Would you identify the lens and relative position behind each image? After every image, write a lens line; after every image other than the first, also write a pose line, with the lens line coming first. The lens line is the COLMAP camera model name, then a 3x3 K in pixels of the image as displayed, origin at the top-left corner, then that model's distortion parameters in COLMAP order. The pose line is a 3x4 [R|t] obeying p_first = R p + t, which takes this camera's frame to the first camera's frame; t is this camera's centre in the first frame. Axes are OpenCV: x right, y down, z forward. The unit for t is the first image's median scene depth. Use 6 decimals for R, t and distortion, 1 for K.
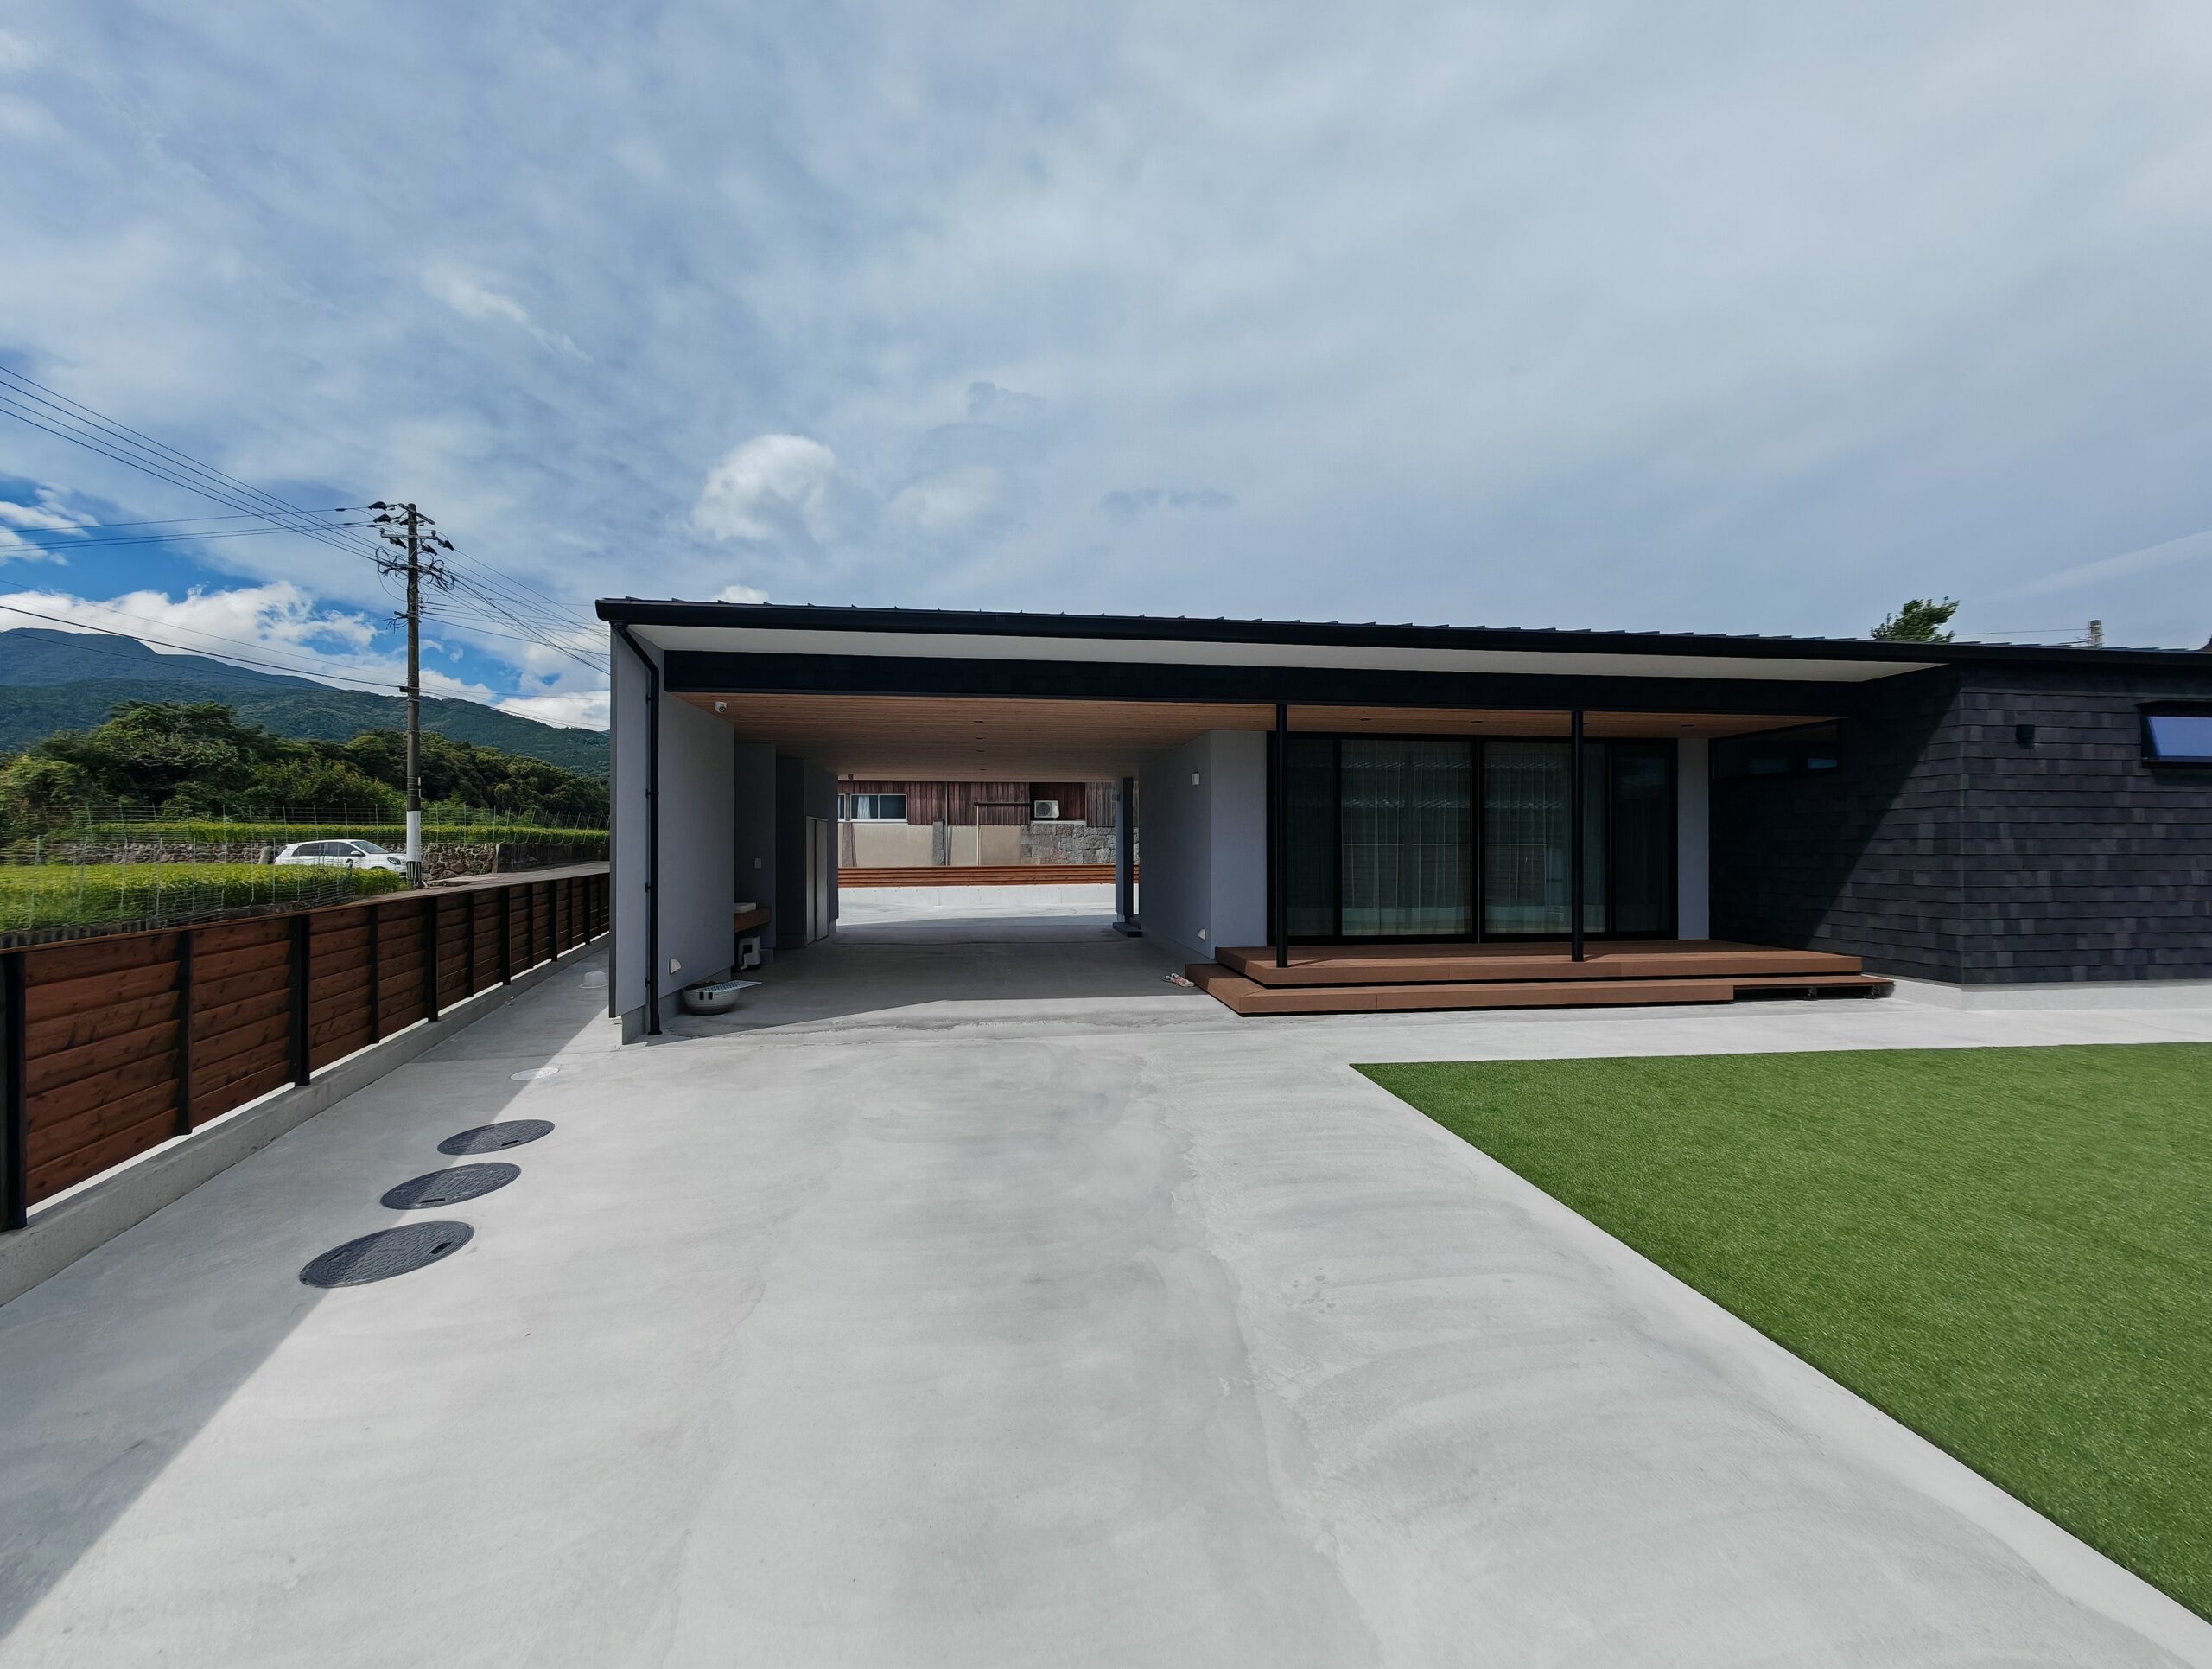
lens RADIAL K [[856.3, 0, 1097.5], [0, 856.3, 850.4], [0, 0, 1]] dist [0.002354, 0.000295]
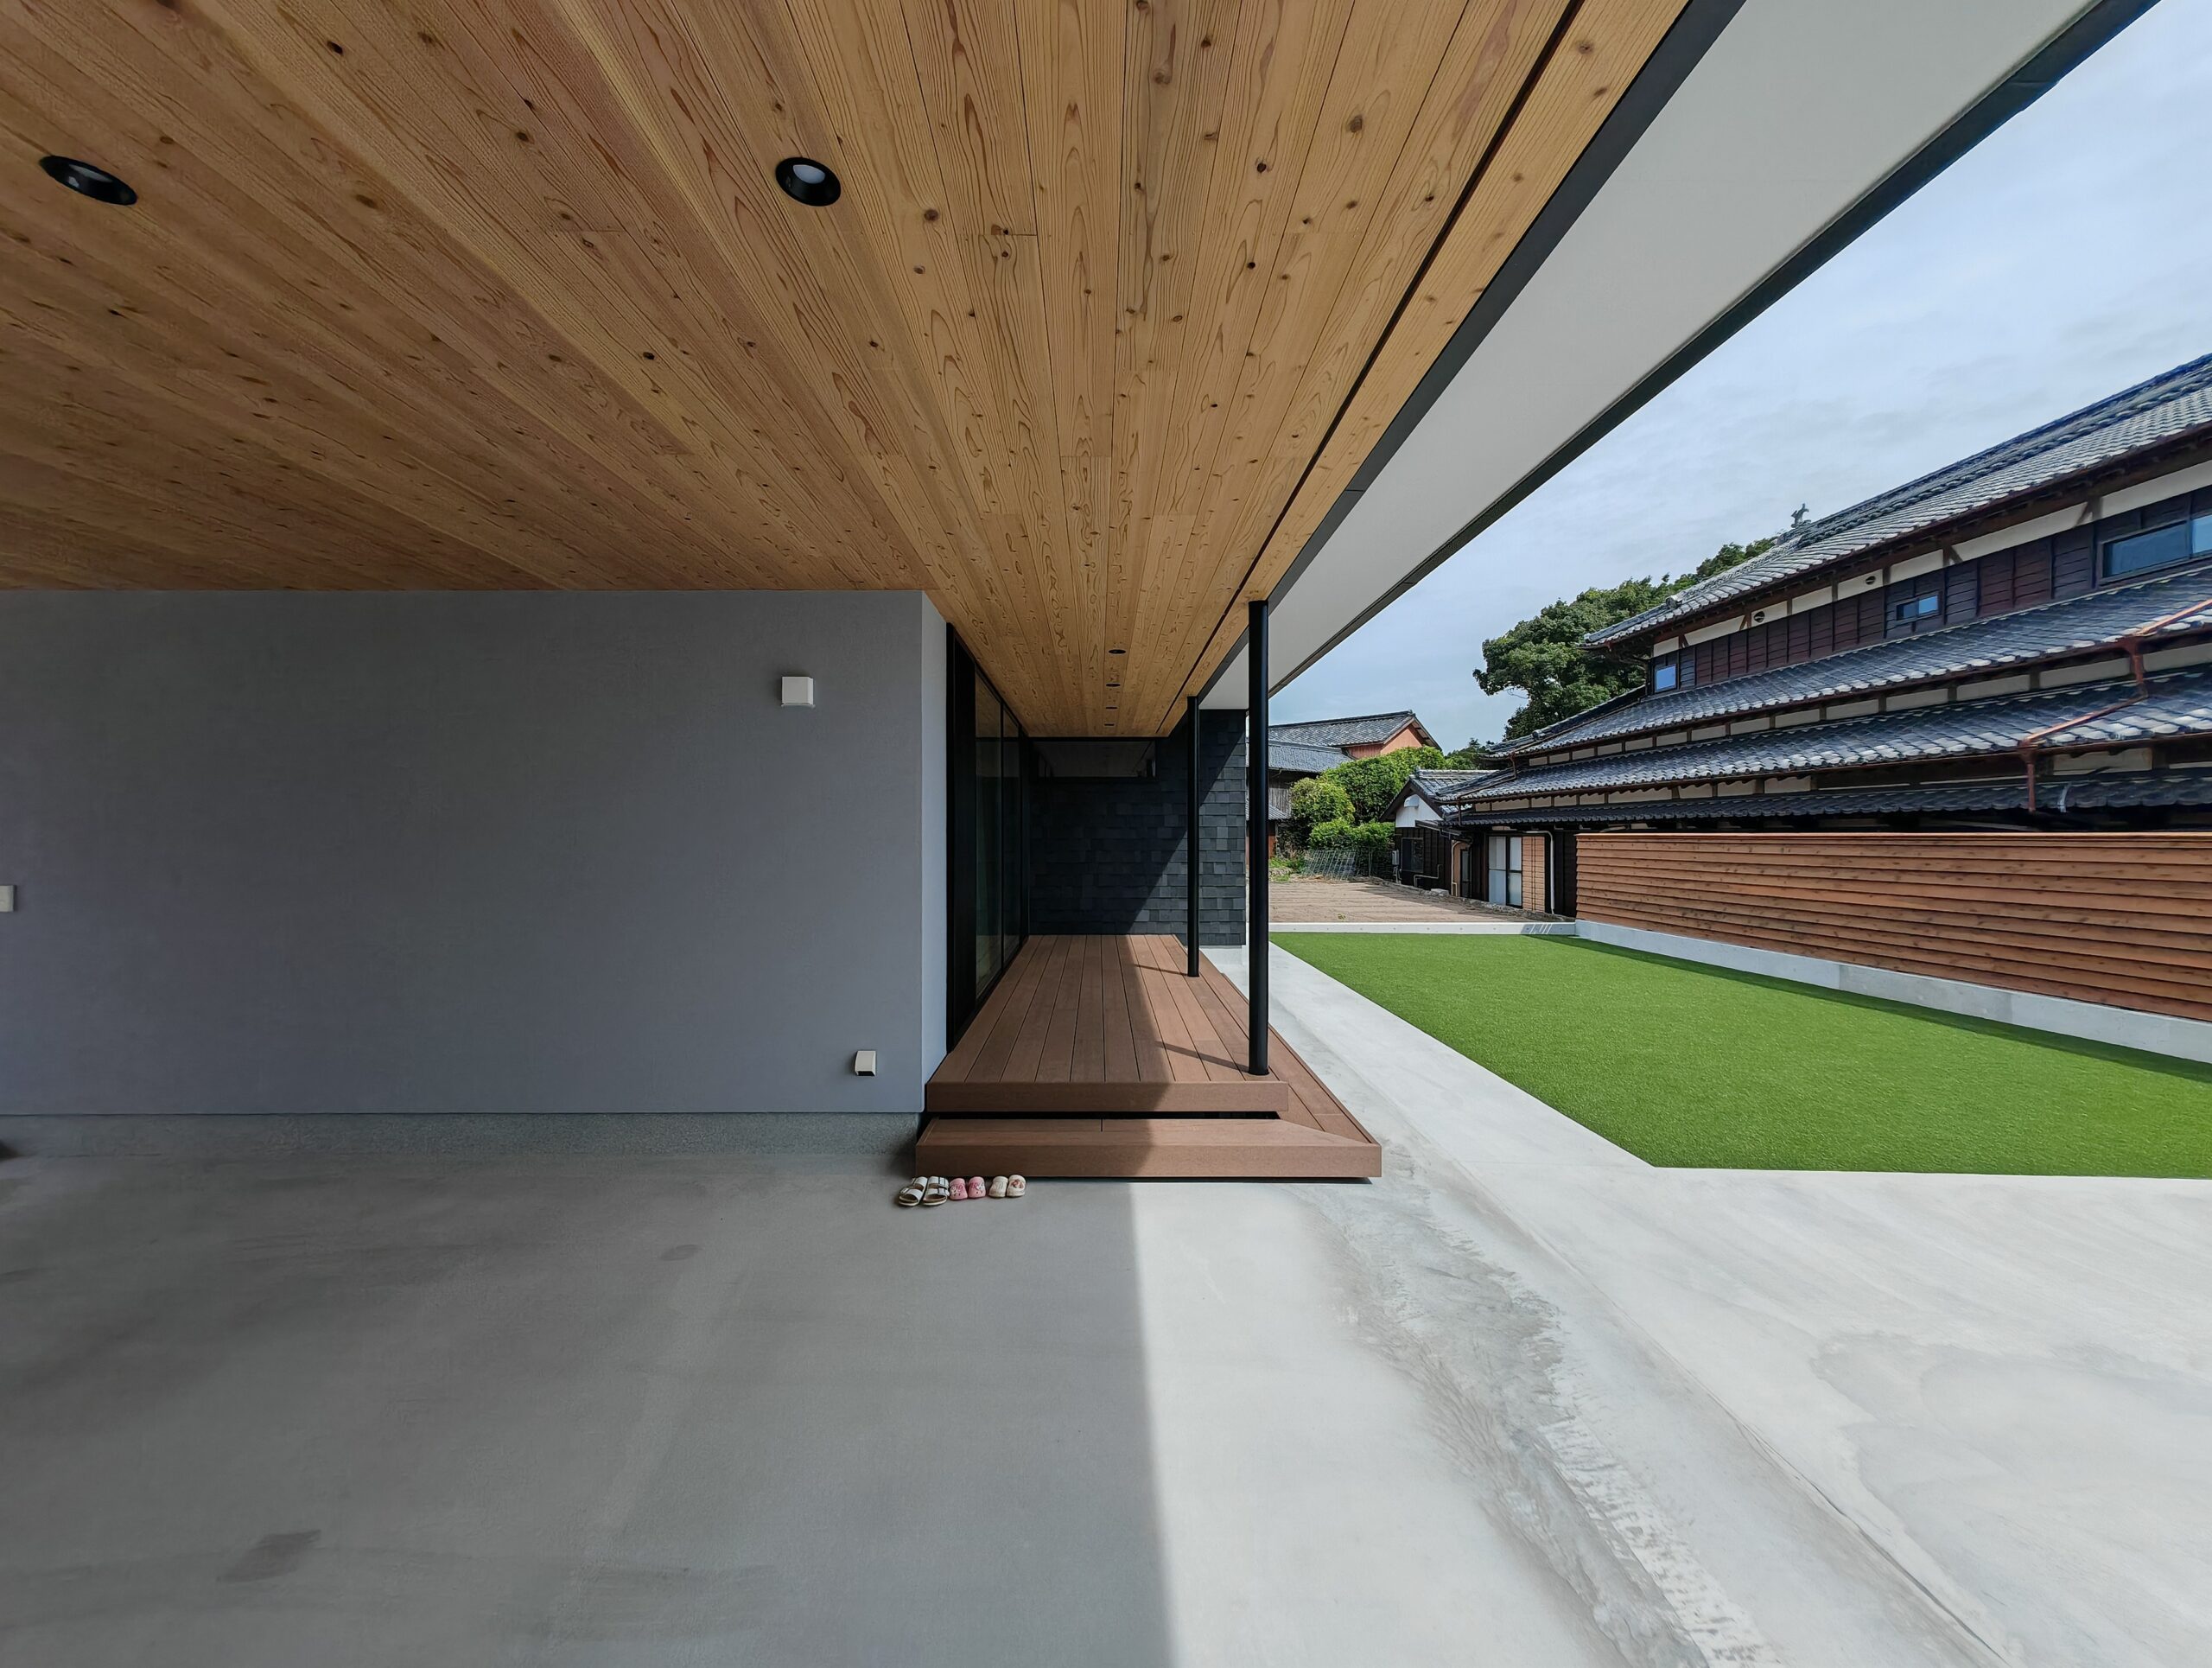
lens RADIAL K [[856.2, 0, 1097.5], [0, 856.2, 849.9], [0, 0, 1]] dist [0.002354, 0.000295]
pose [[0.128900, -0.014948, 0.991545, -0.361044], [0.001759, 0.999888, 0.014845, -0.016002], [-0.991656, -0.000169, 0.128912, 1.018925]]
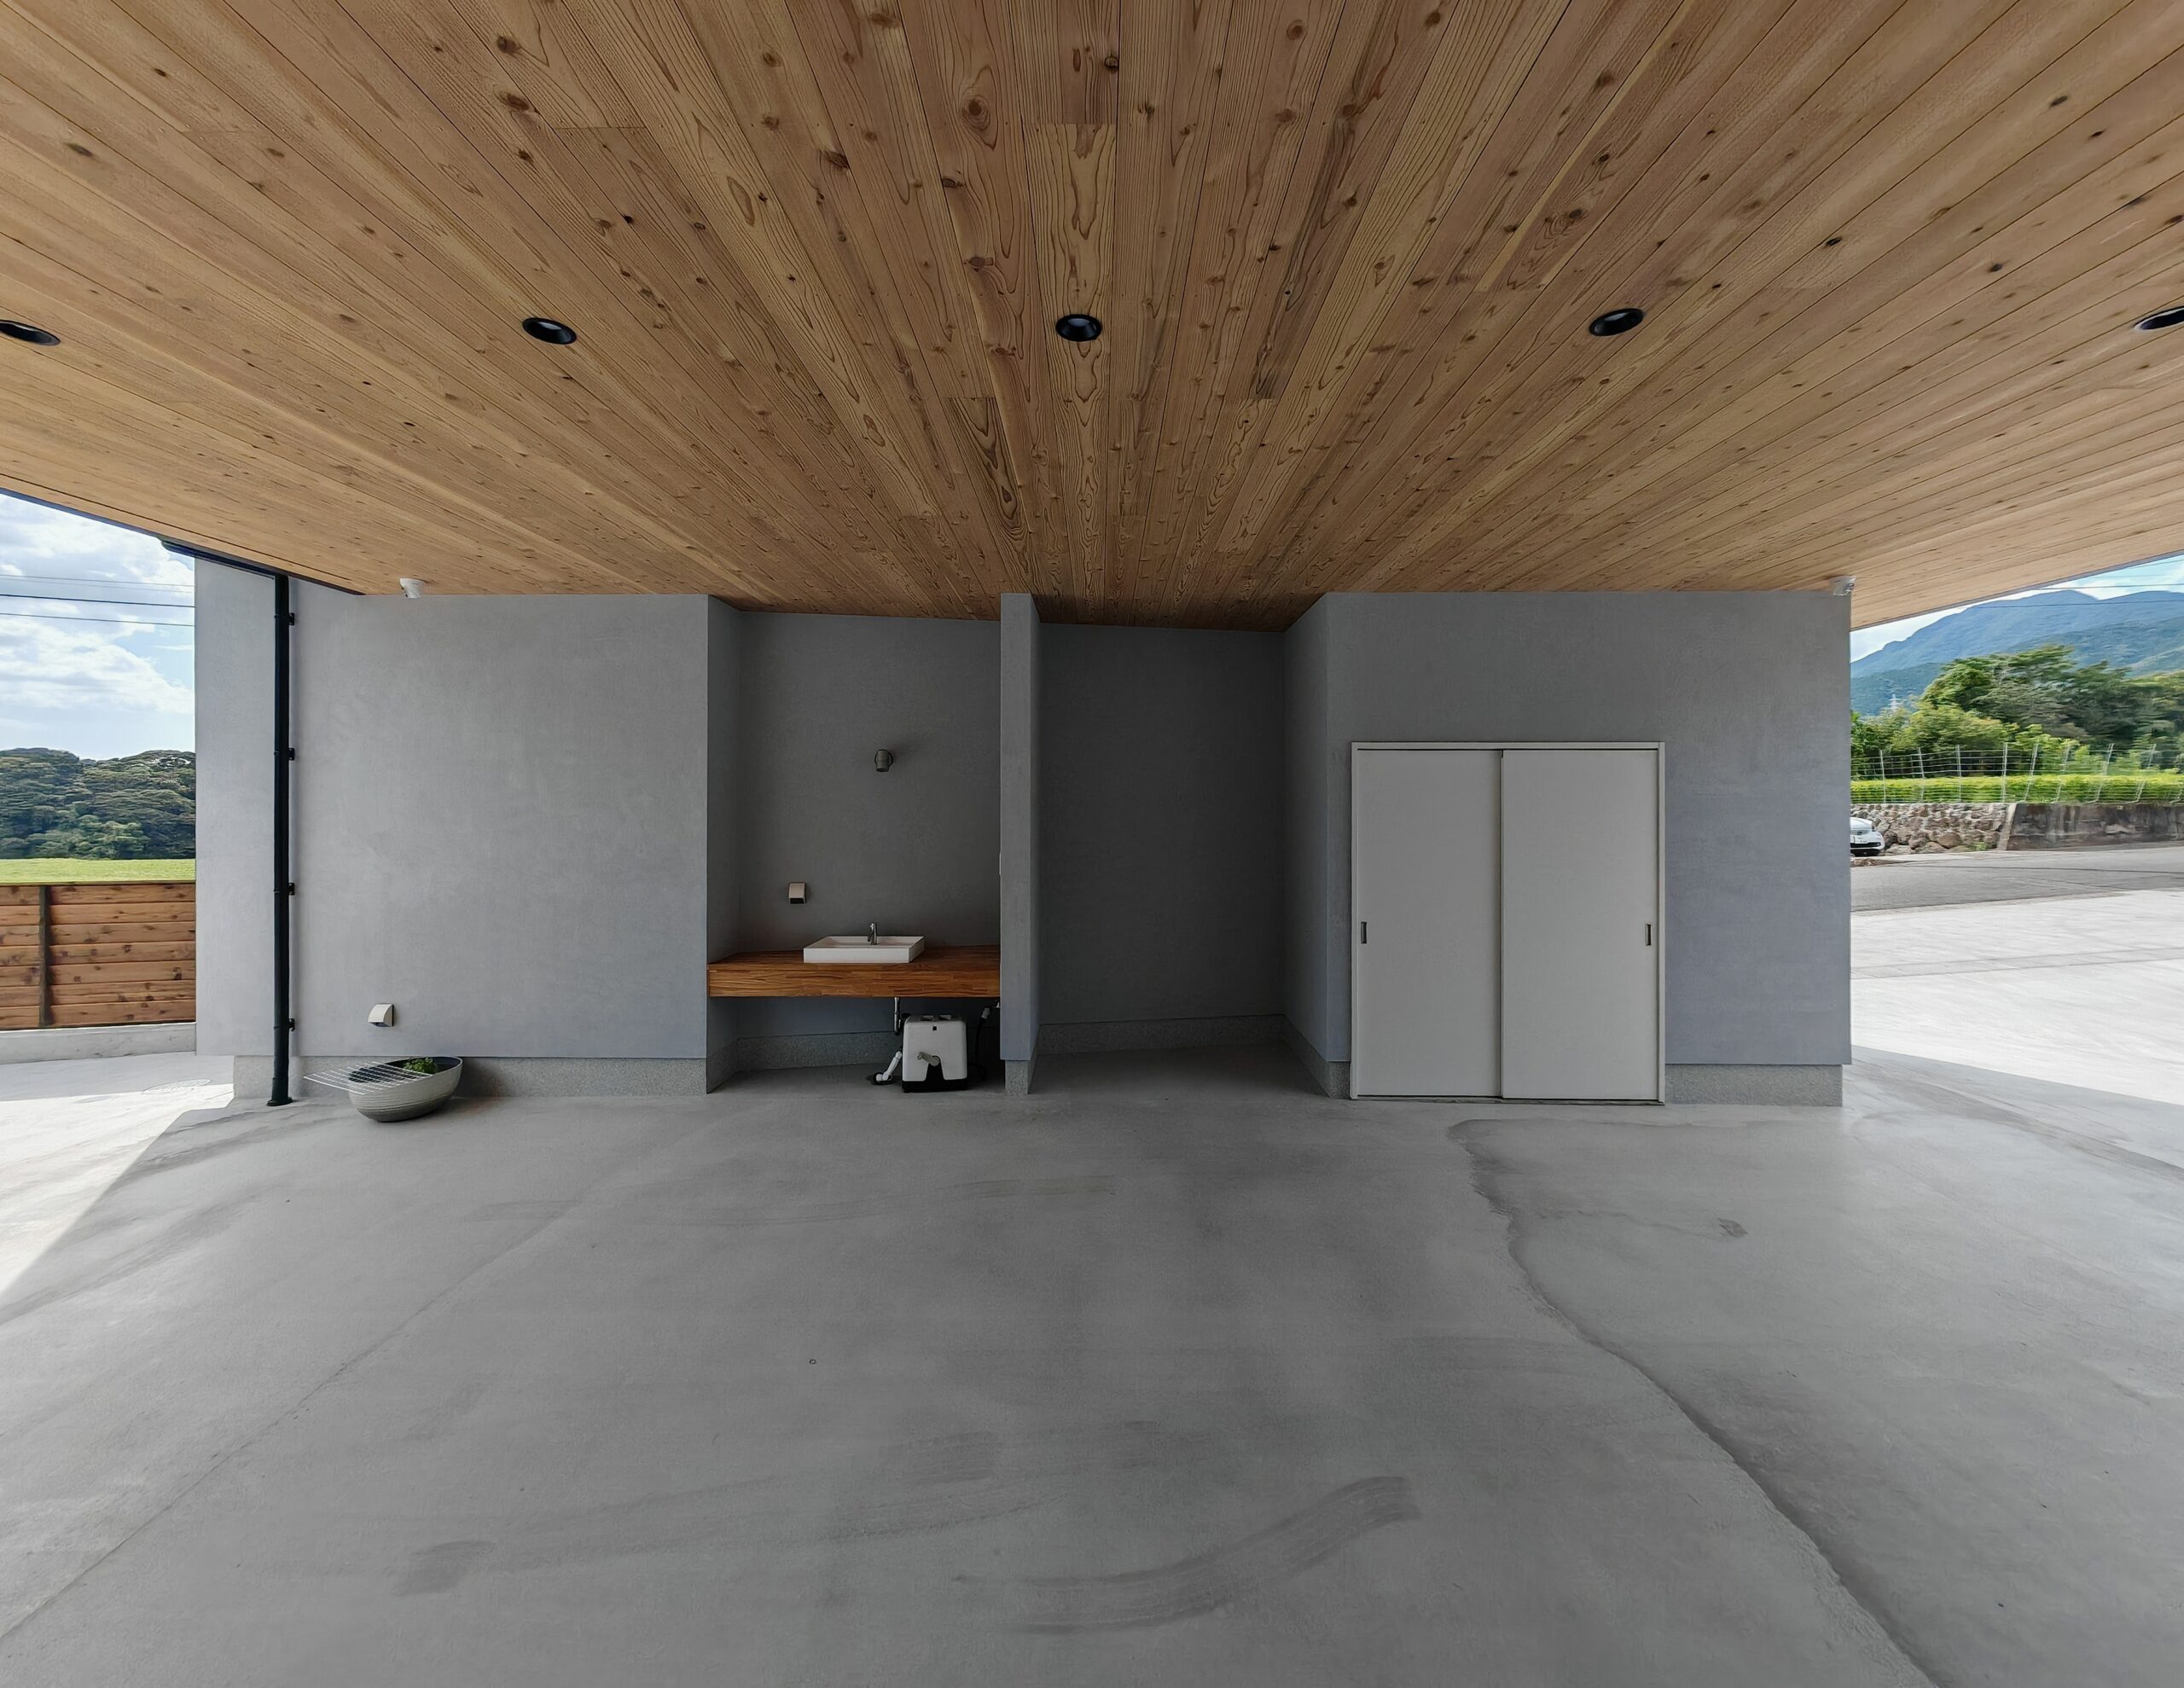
lens RADIAL K [[872.6, 0, 1087.5], [0, 872.6, 803.8], [0, 0, 1]] dist [-0.000527, -0.000099]
pose [[-0.127415, -0.002763, -0.991846, 0.078632], [-0.000999, 0.999996, -0.002657, -0.020003], [0.991849, 0.000652, -0.127417, 1.484051]]
